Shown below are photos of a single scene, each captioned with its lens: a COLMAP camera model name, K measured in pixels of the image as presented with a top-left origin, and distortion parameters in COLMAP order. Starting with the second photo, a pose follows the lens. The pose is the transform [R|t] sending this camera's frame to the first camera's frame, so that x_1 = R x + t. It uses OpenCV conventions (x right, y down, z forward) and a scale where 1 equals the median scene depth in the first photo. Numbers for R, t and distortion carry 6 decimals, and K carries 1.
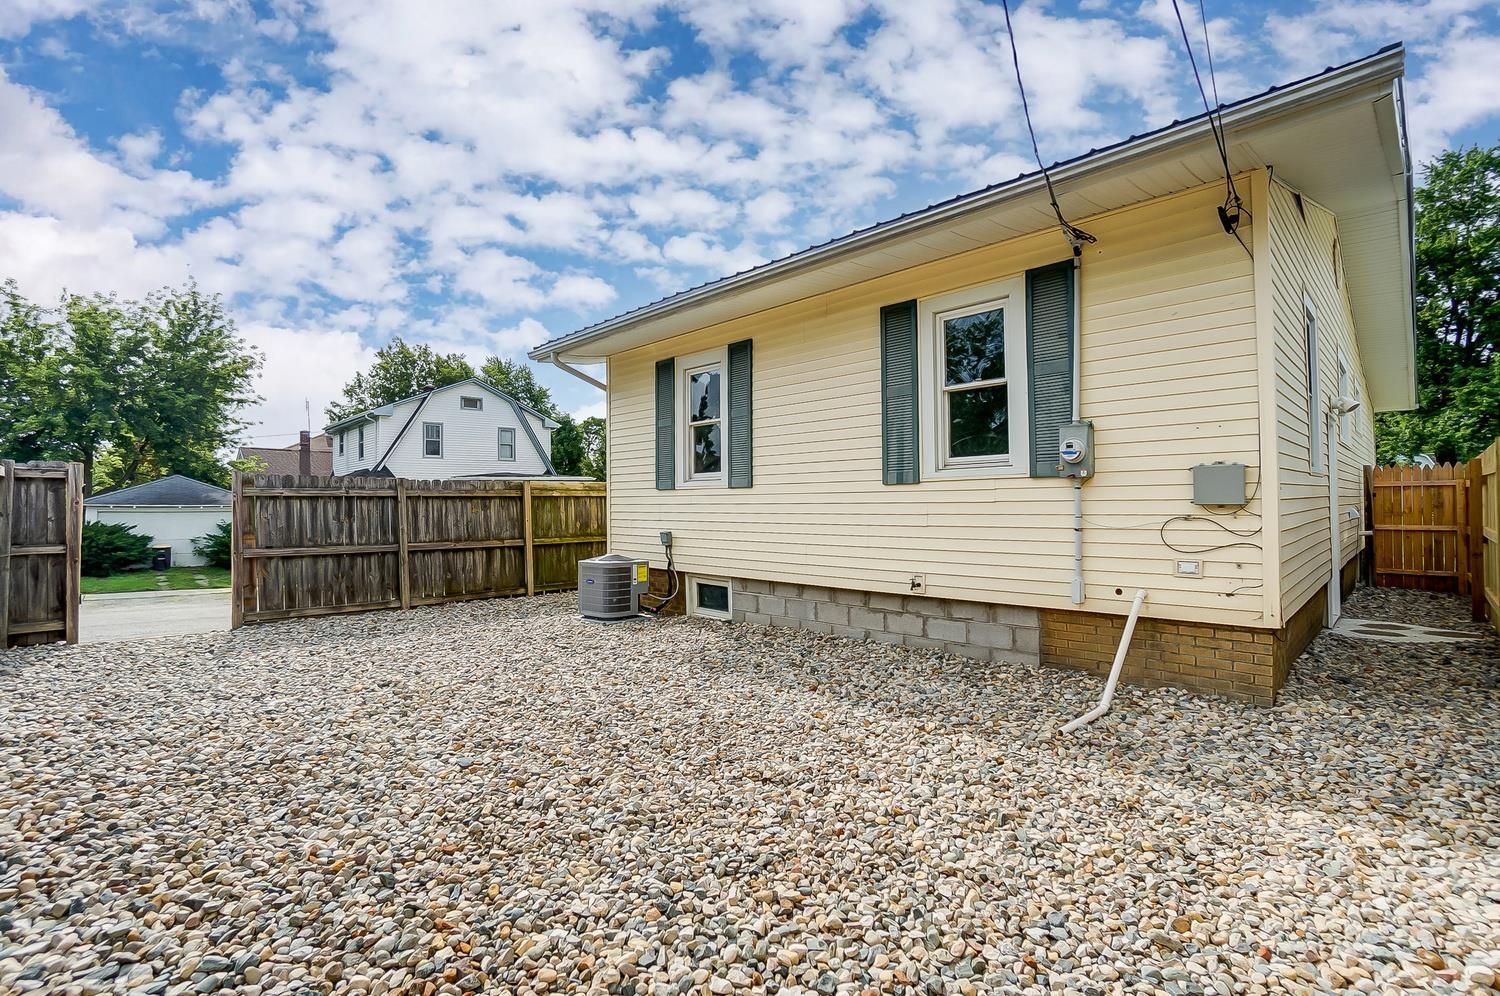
lens RADIAL K [[659.3, 0, 752.8], [0, 659.3, 497.9], [0, 0, 1]] dist [0.000779, -0.000230]
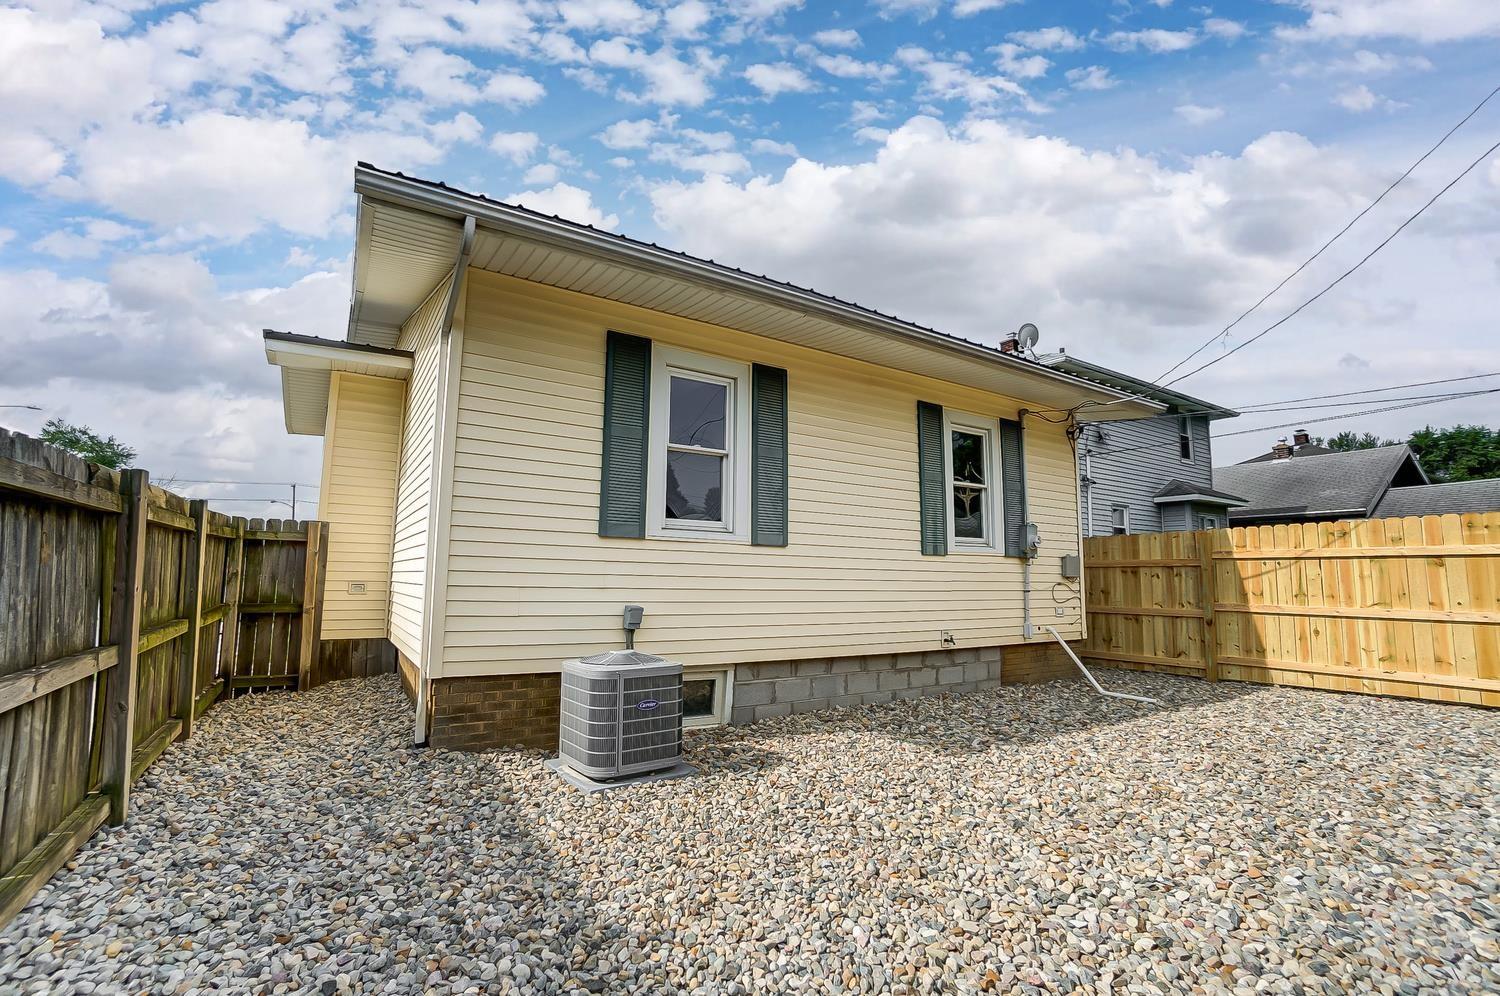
lens RADIAL K [[689.8, 0, 761.4], [0, 689.8, 514.1], [0, 0, 1]] dist [-0.065972, 0.024525]
pose [[0.224279, 0.090118, 0.970349, -0.935594], [-0.036569, 0.995792, -0.084028, 0.017970], [-0.973839, -0.016639, 0.226631, 0.933749]]
